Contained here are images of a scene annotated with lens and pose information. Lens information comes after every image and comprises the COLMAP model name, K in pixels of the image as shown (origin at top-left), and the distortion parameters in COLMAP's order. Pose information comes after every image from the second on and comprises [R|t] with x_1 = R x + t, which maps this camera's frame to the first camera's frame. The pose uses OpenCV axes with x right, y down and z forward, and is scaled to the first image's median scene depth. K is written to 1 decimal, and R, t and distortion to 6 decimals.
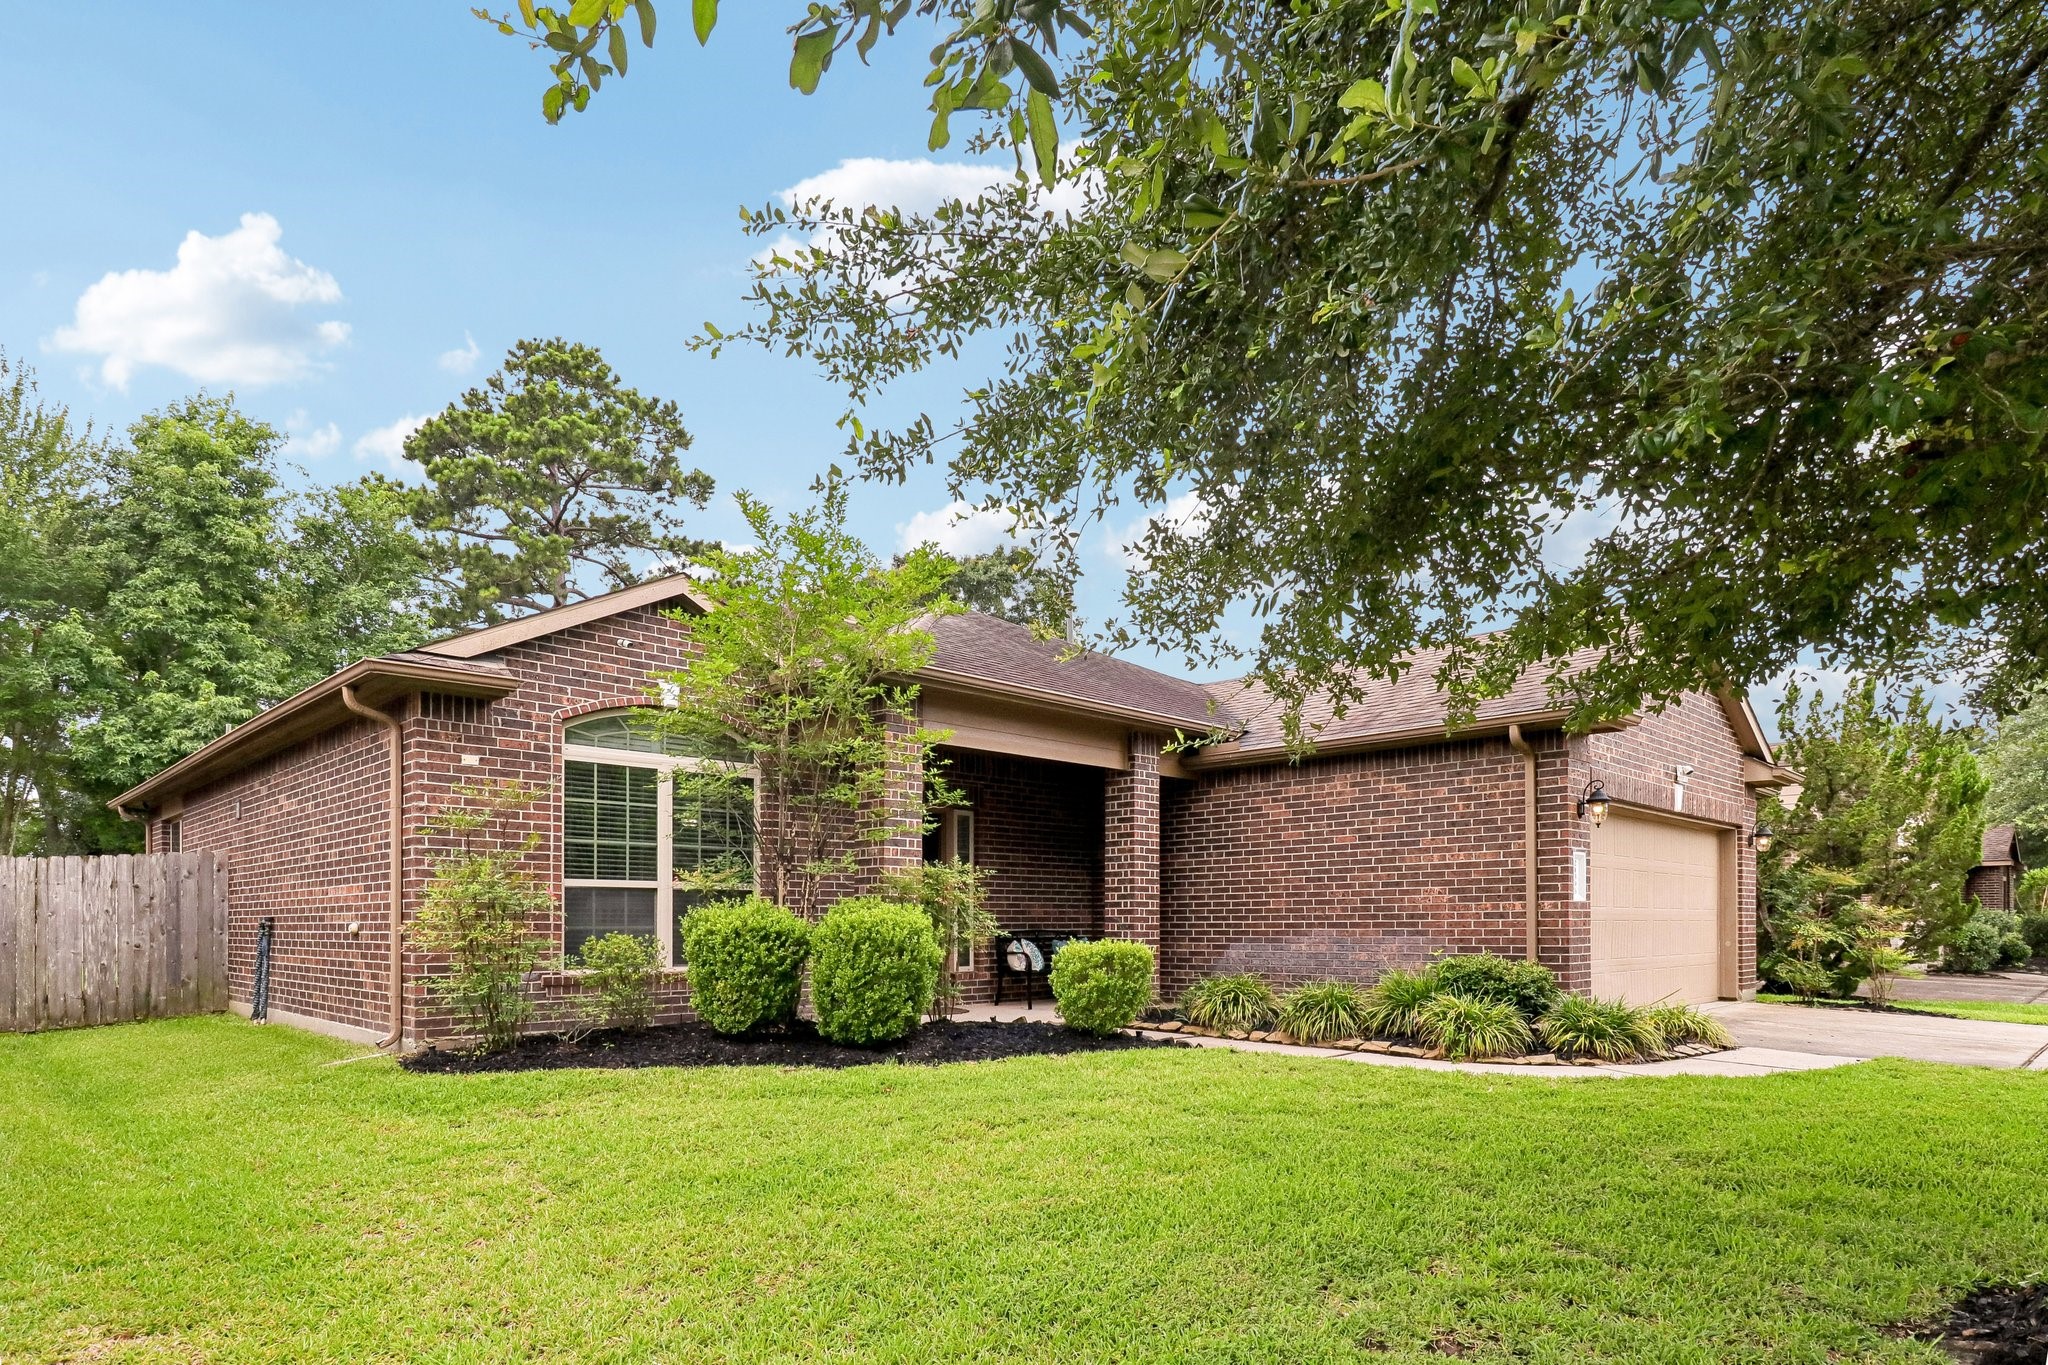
lens RADIAL K [[1235.7, 0, 881.3], [0, 1235.7, 568.8], [0, 0, 1]] dist [-0.003266, -0.000570]
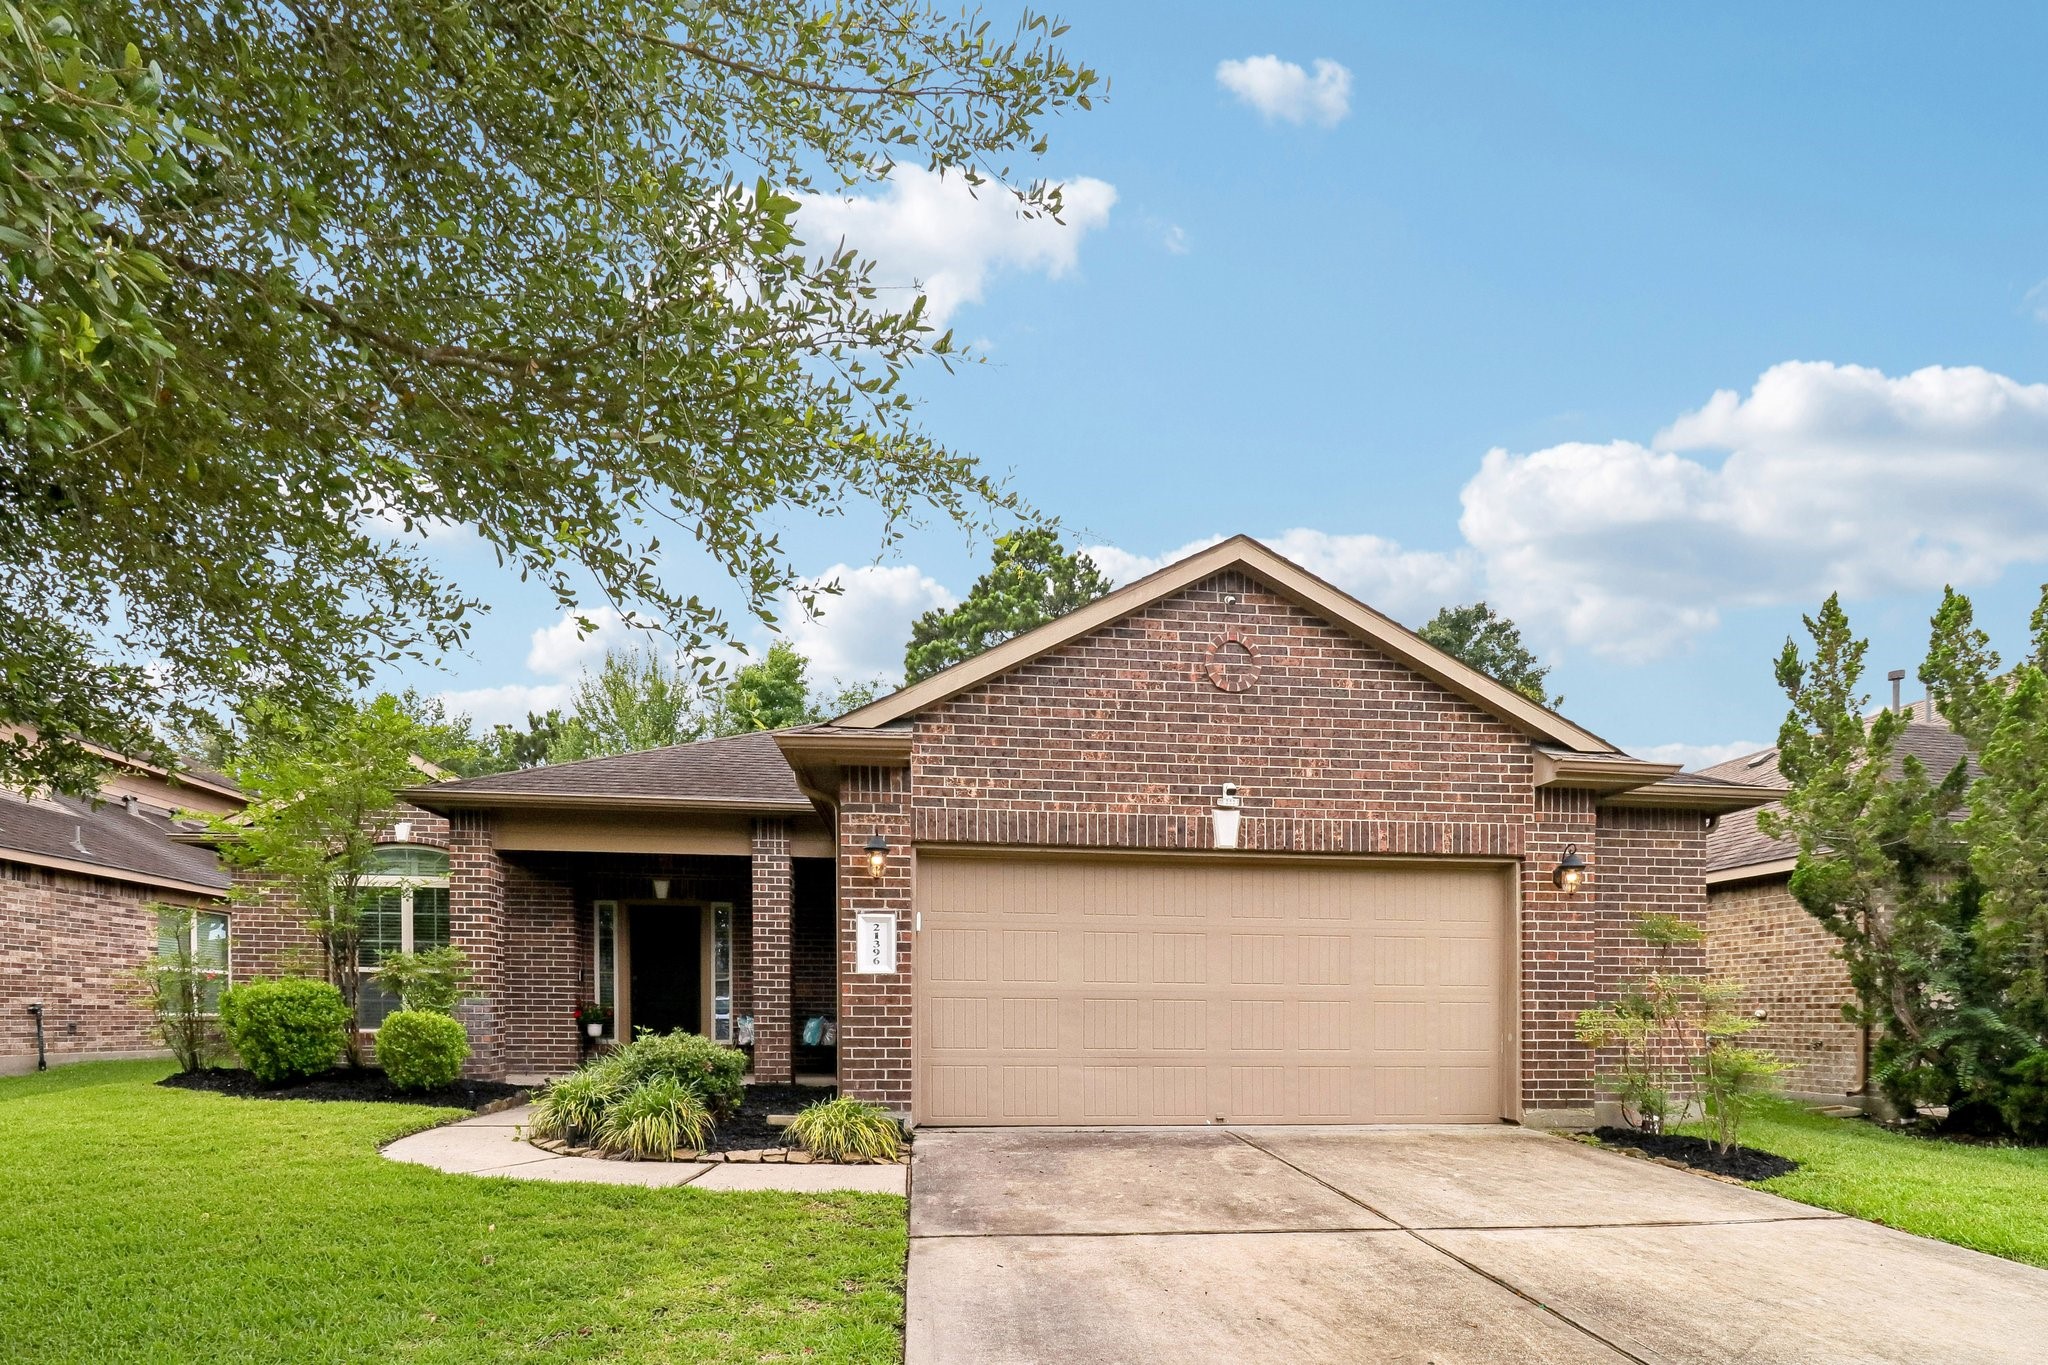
lens RADIAL K [[1040.4, 0, 1027.0], [0, 1040.4, 738.4], [0, 0, 1]] dist [-0.012754, -0.000525]
pose [[0.753019, -0.156362, -0.639150, 1.076369], [0.172453, 0.984299, -0.037623, 0.155238], [0.634998, -0.081892, 0.768161, 0.533661]]
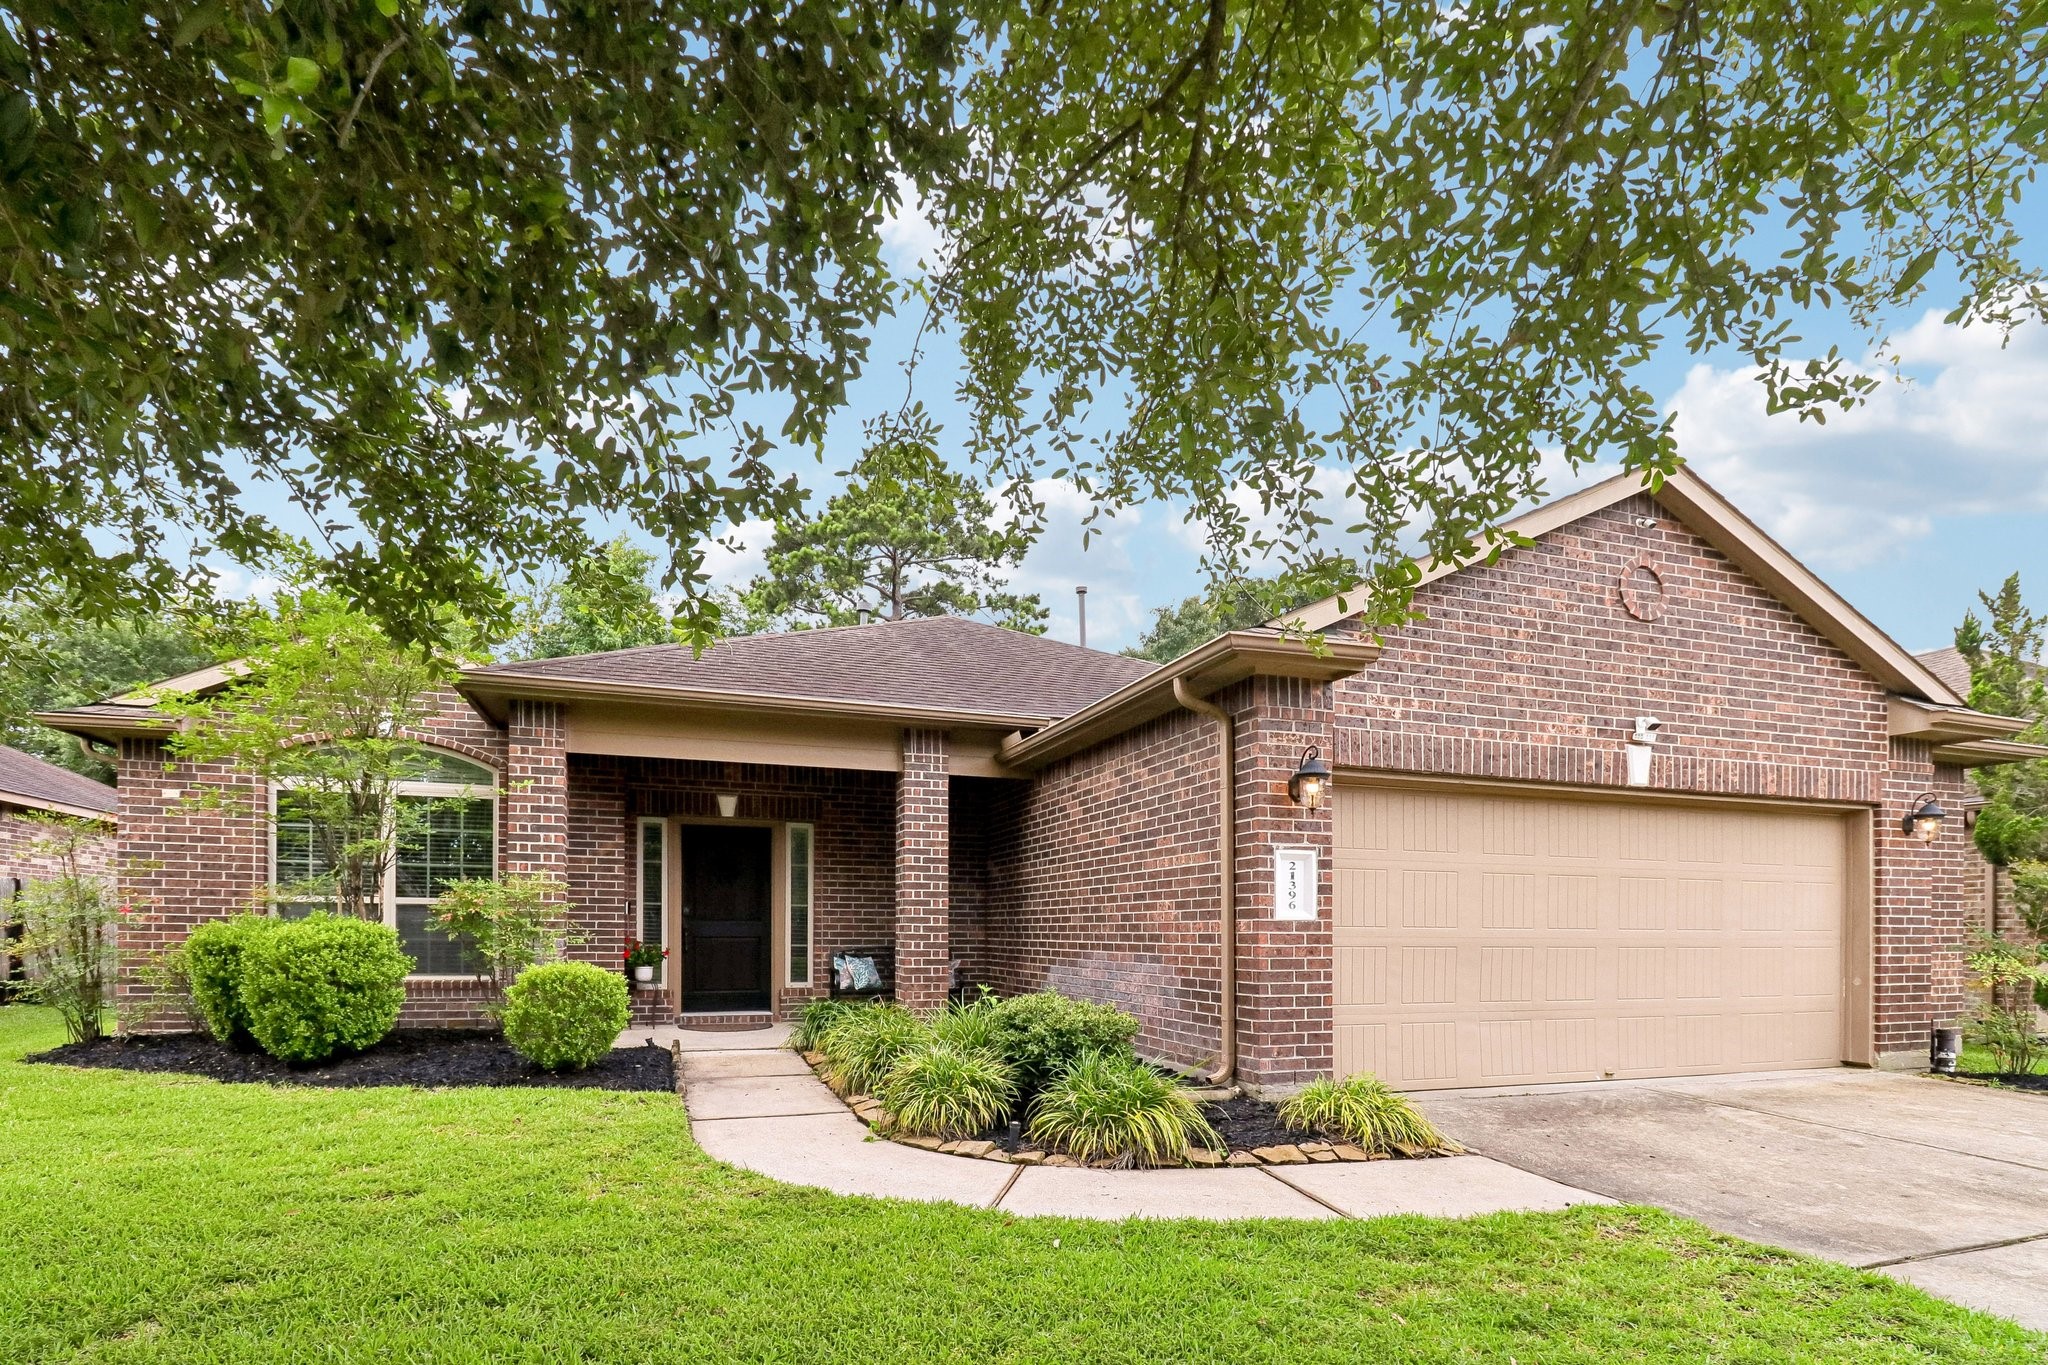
lens RADIAL K [[1018.0, 0, 1098.0], [0, 1018.0, 677.8], [0, 0, 1]] dist [-0.009319, -0.001820]
pose [[0.896292, -0.098468, -0.432394, 0.708745], [0.114912, 0.993303, 0.011993, 0.111256], [0.428317, -0.060437, 0.901605, 0.432784]]
